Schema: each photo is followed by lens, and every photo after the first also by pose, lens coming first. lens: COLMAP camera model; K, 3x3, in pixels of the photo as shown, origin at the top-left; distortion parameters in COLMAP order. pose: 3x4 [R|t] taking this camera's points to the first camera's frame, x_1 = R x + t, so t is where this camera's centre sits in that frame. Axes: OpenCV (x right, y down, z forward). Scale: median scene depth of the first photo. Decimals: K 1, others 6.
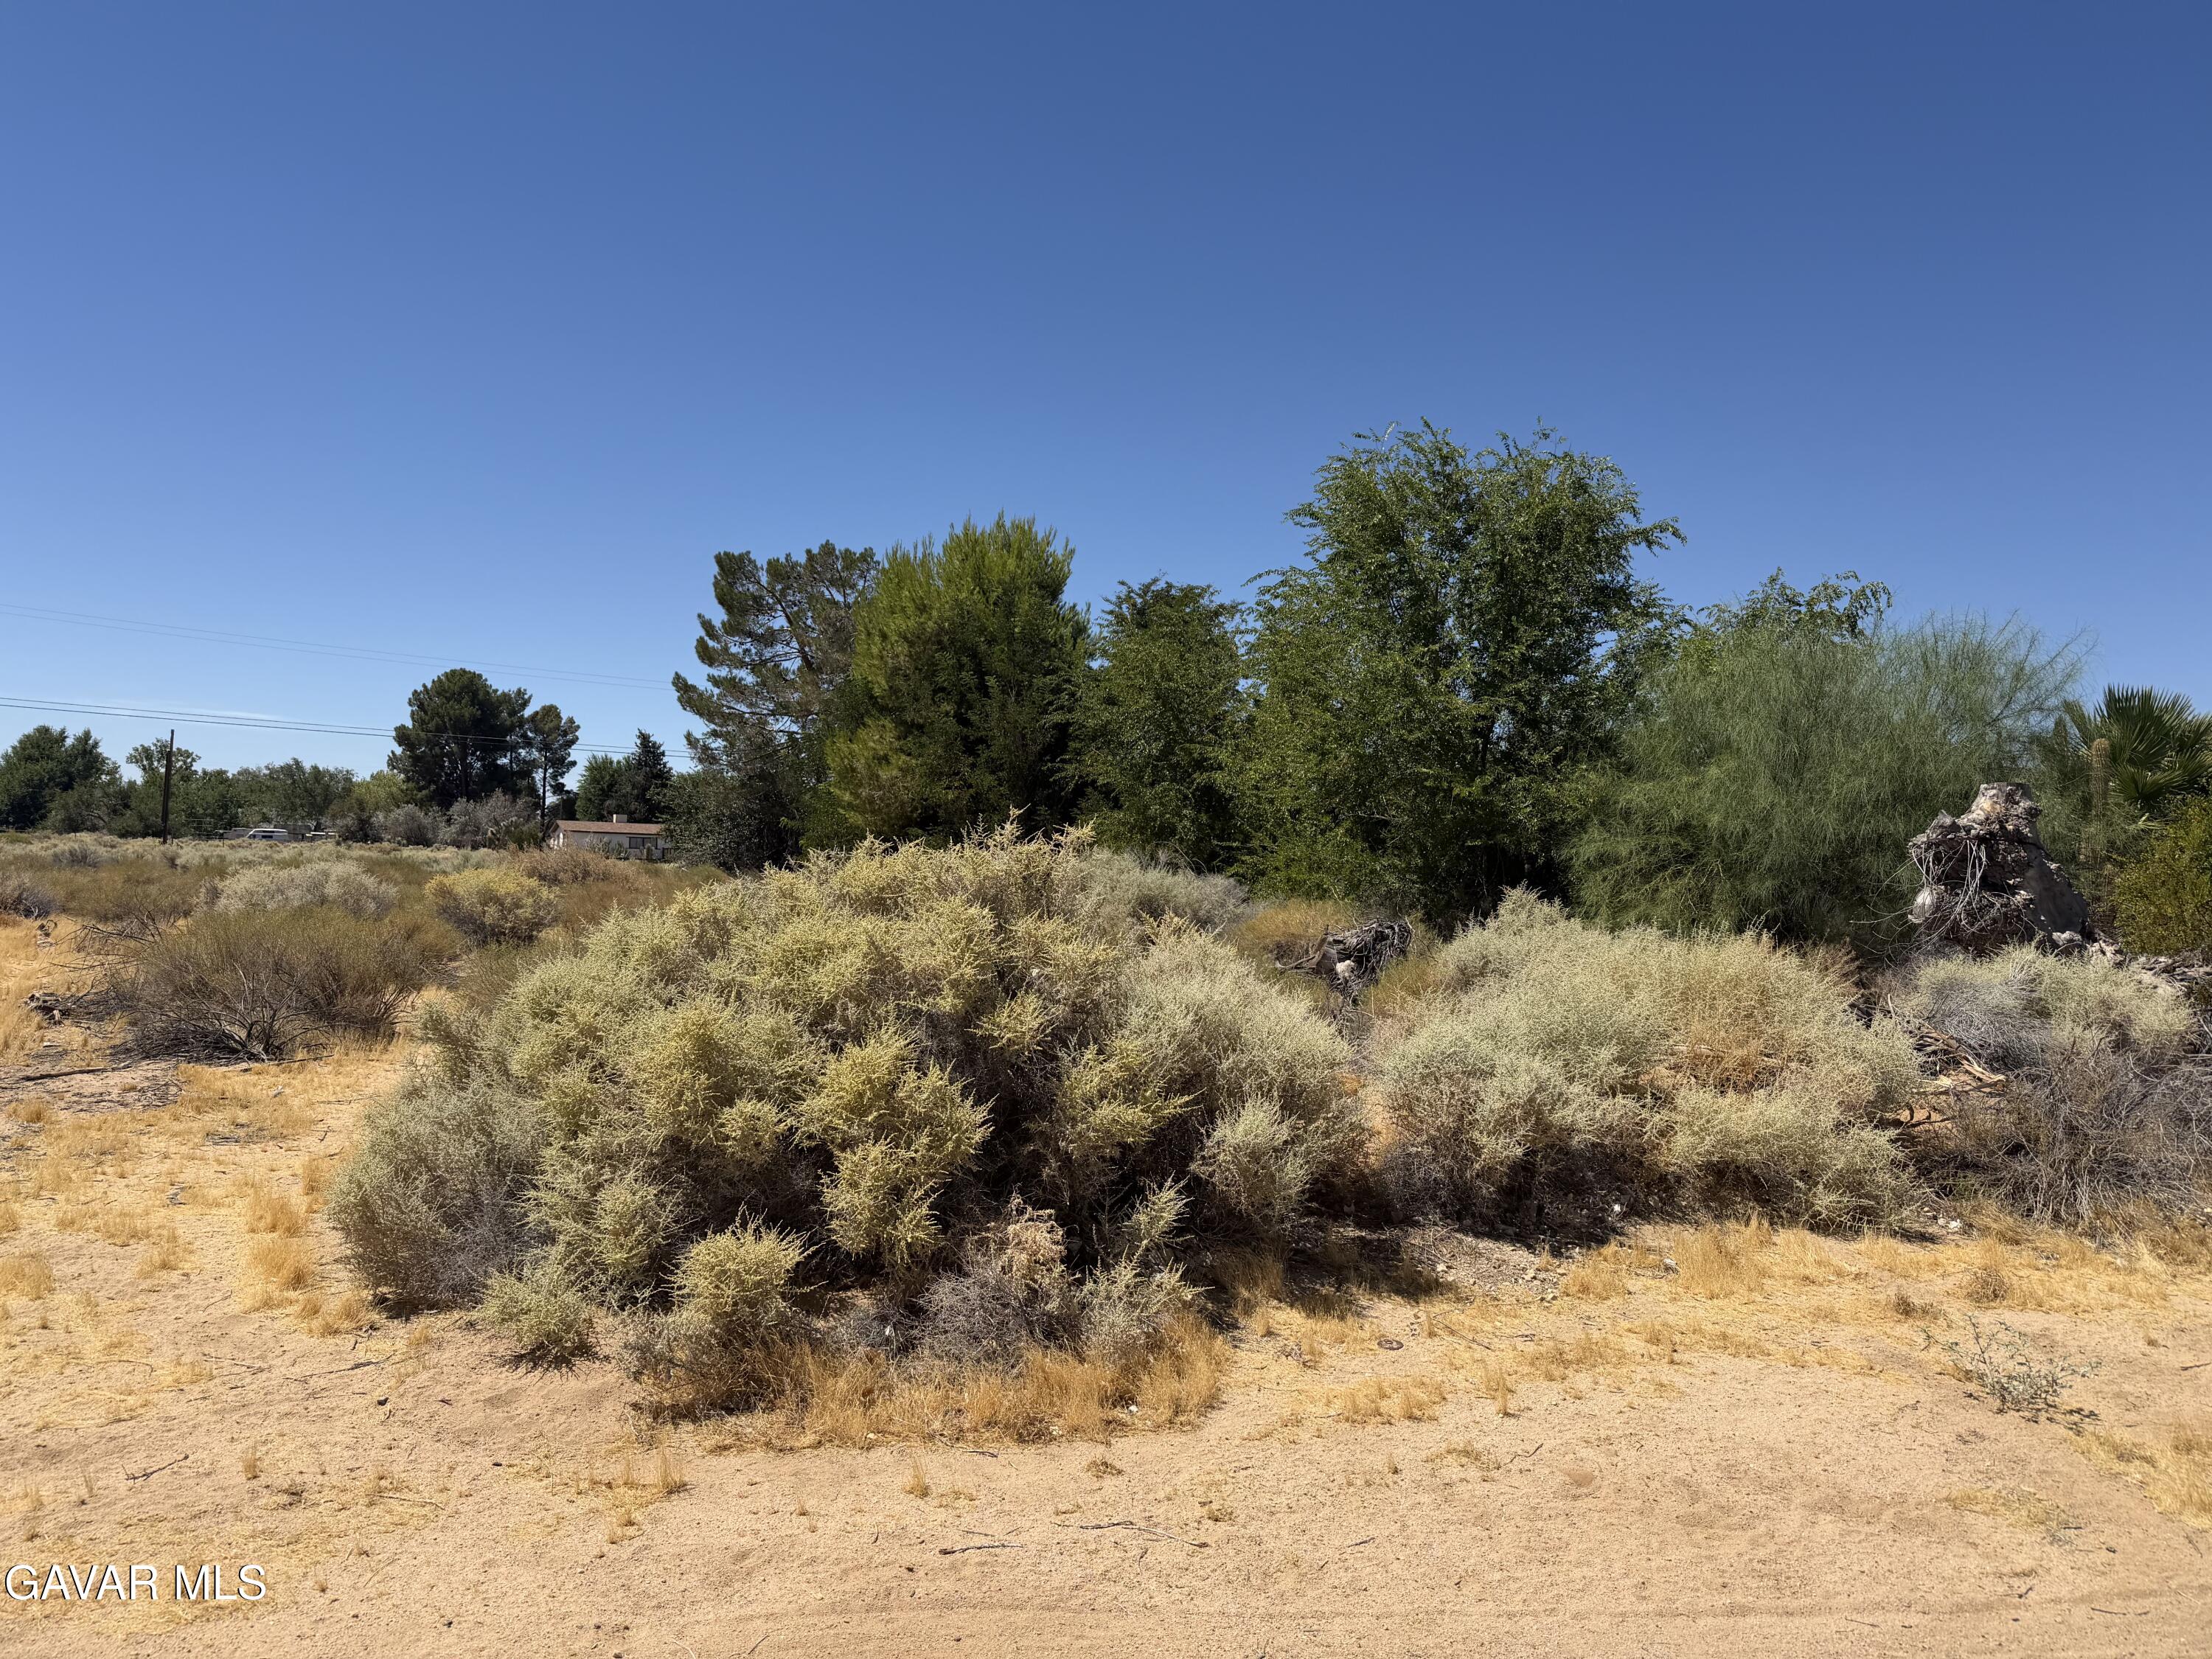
lens RADIAL K [[1543.9, 0, 1092.0], [0, 1543.9, 809.7], [0, 0, 1]] dist [0.099958, -0.136404]
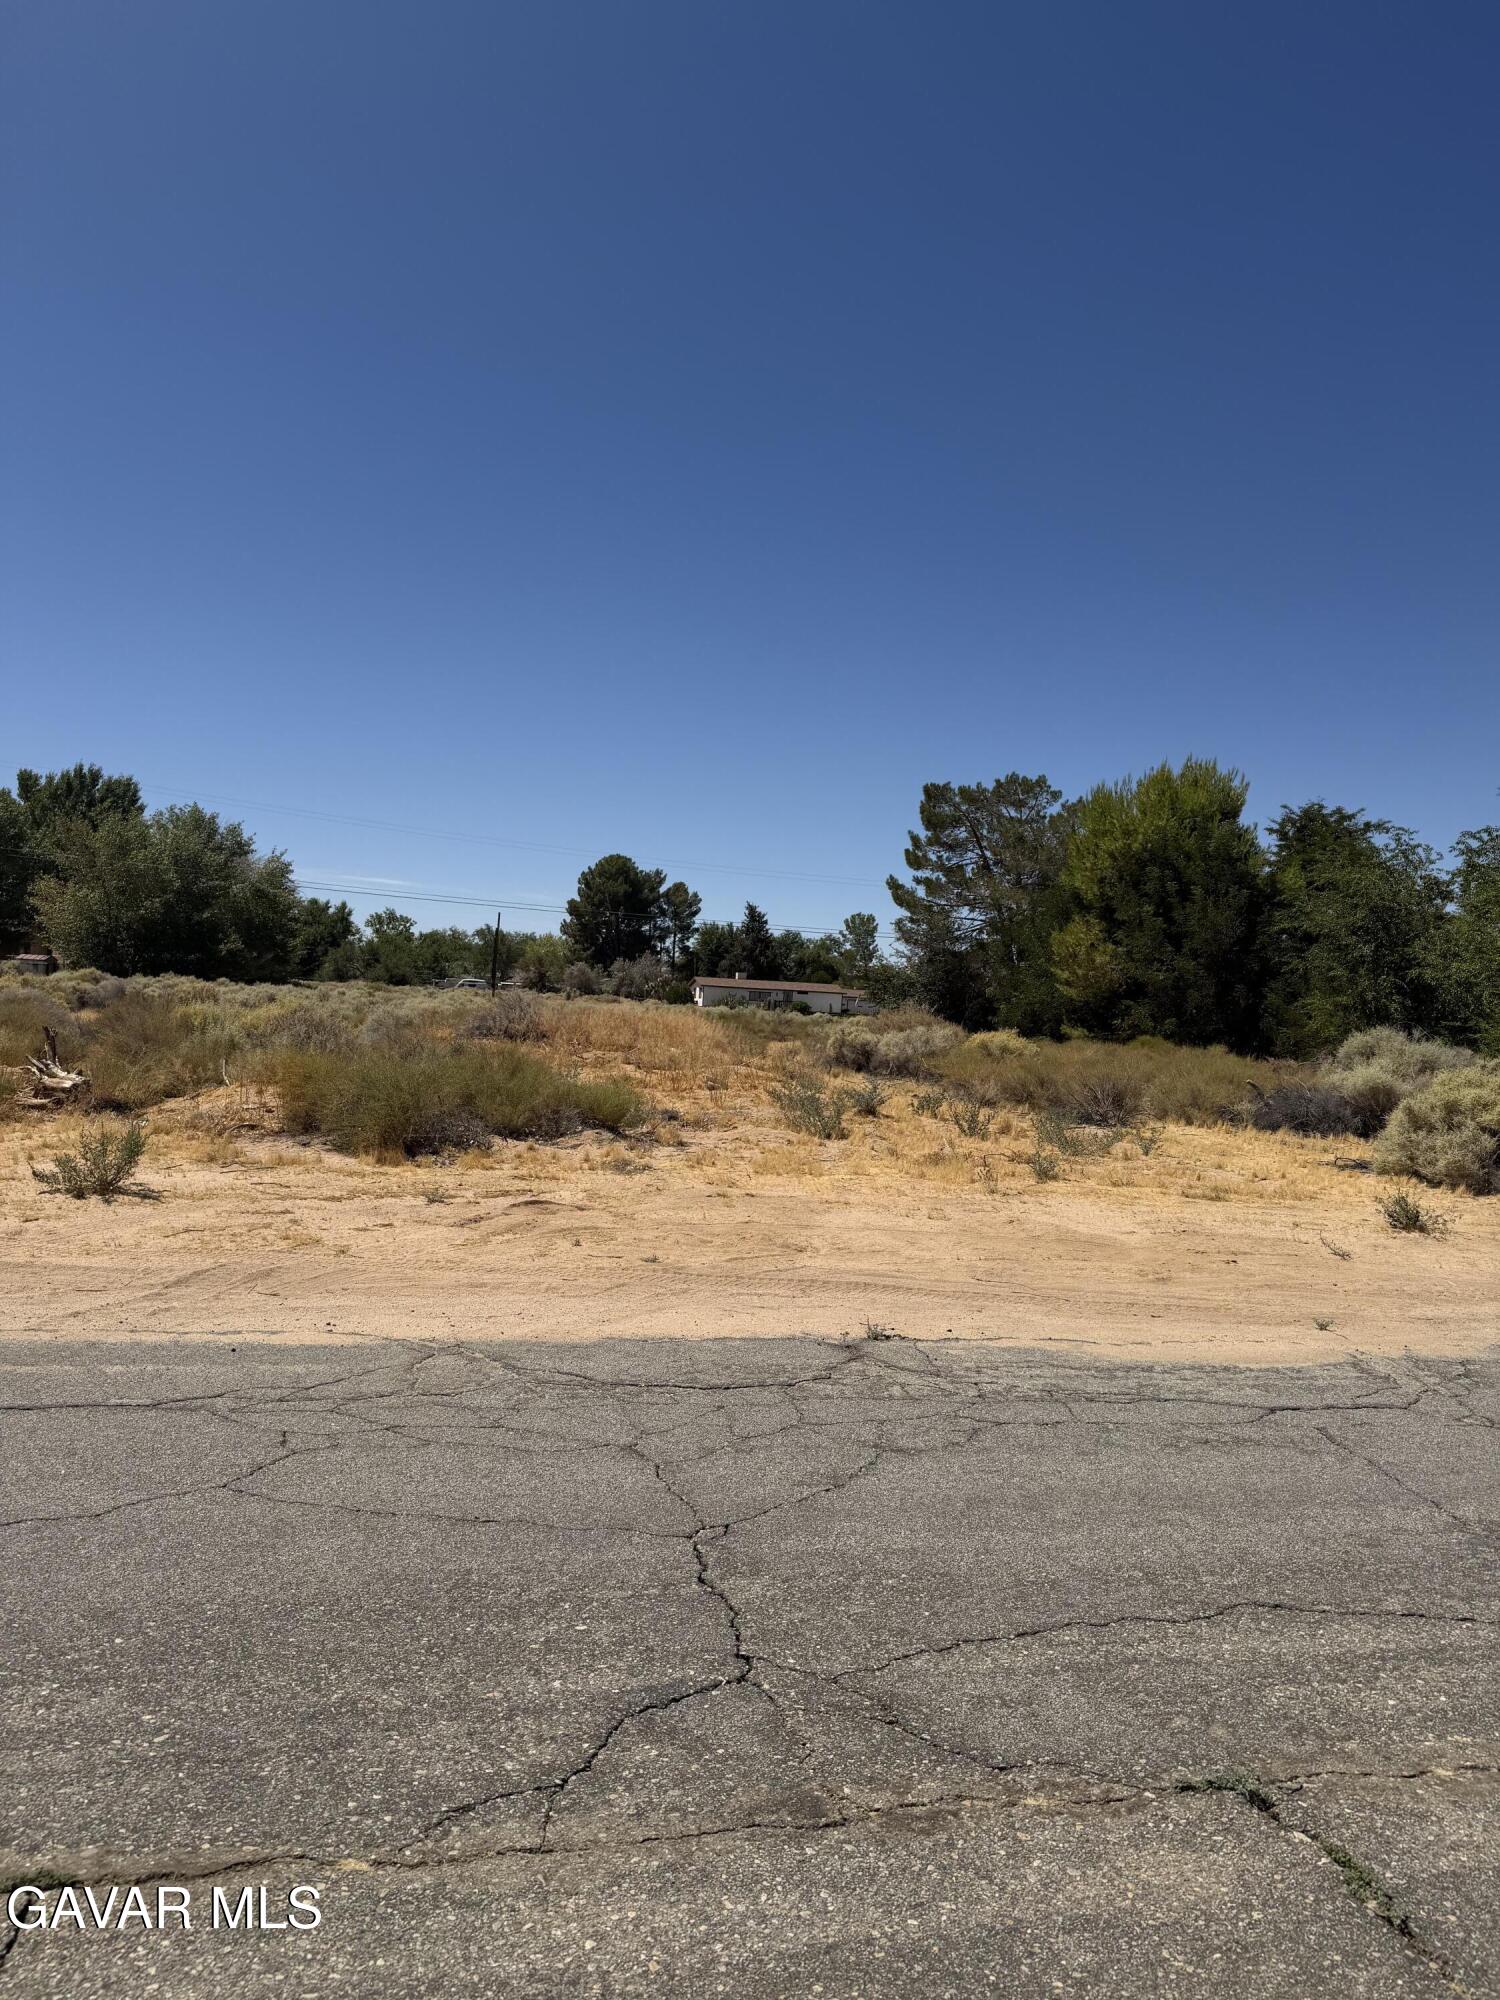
lens RADIAL K [[1396.0, 0, 749.8], [0, 1396.0, 1002.8], [0, 0, 1]] dist [0.099958, -0.136404]
pose [[0.971100, 0.019406, -0.237882, -0.156119], [-0.013141, 0.999524, 0.027895, -0.017084], [0.238310, -0.023963, 0.970893, -0.281695]]
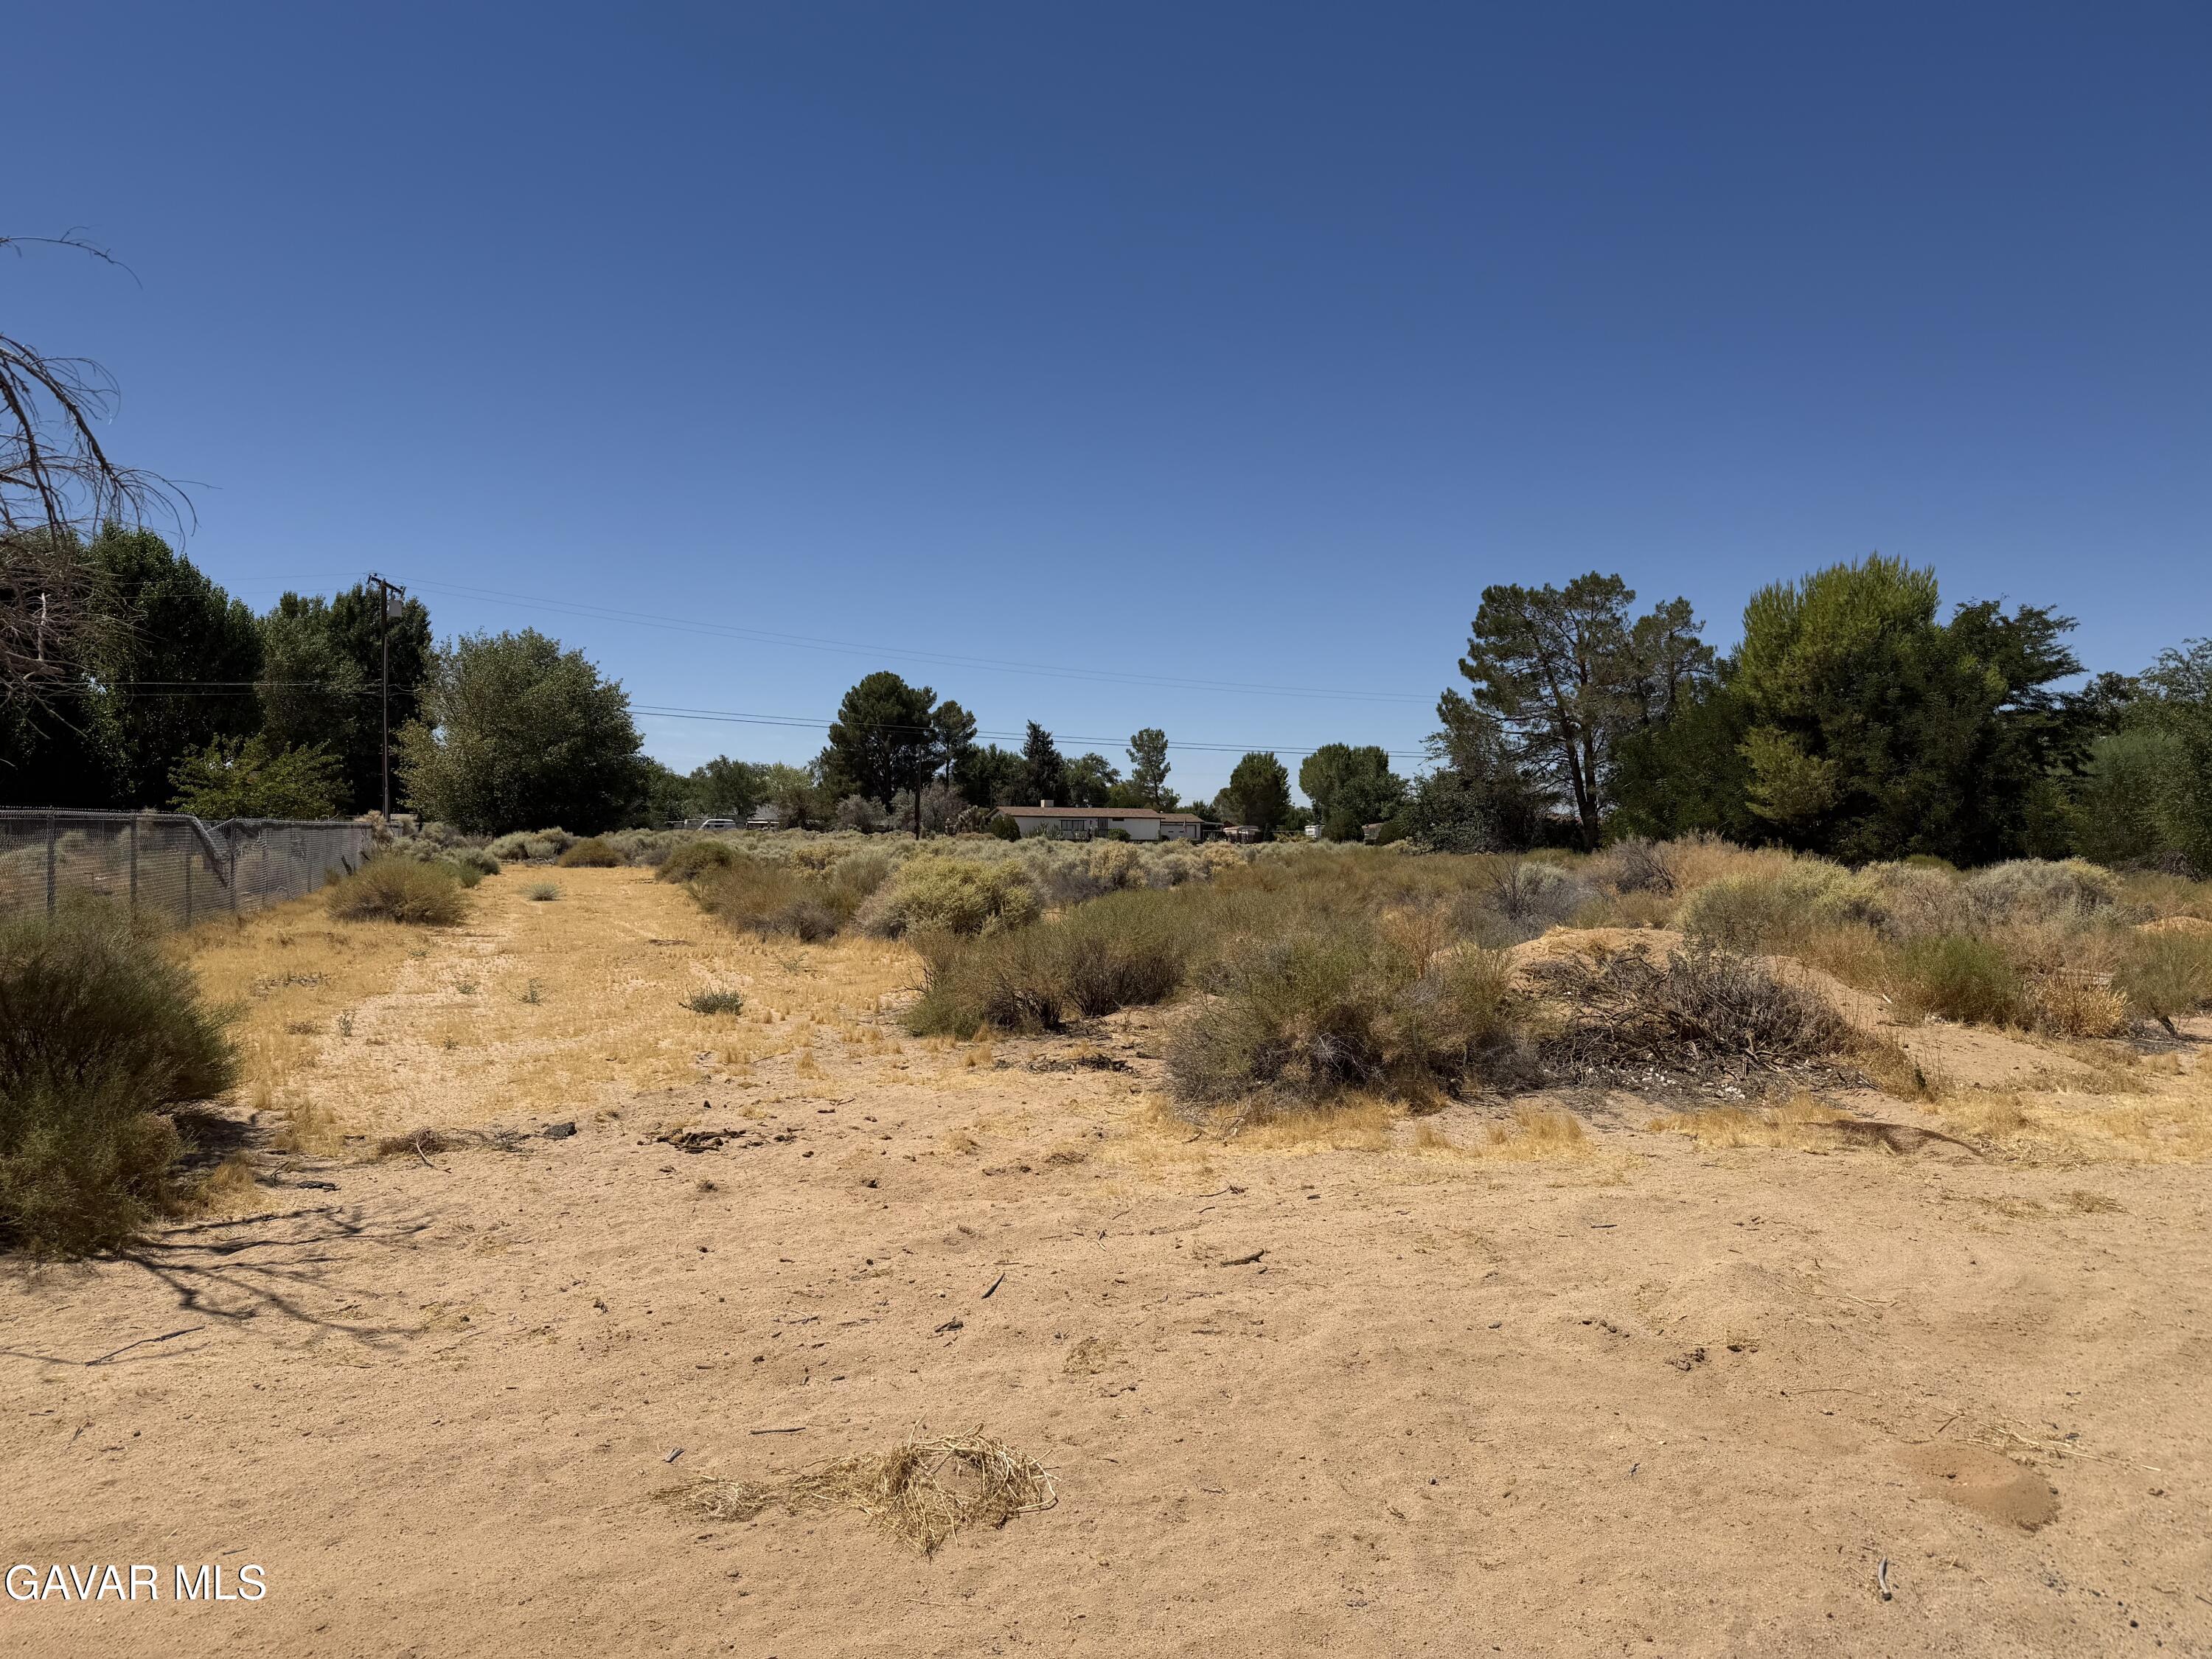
lens RADIAL K [[1543.9, 0, 1102.6], [0, 1543.9, 838.6], [0, 0, 1]] dist [0.099958, -0.136404]
pose [[0.993460, -0.021388, -0.112162, -0.626657], [0.025596, 0.999016, 0.036207, -0.035223], [0.111277, -0.038841, 0.993030, -0.336743]]
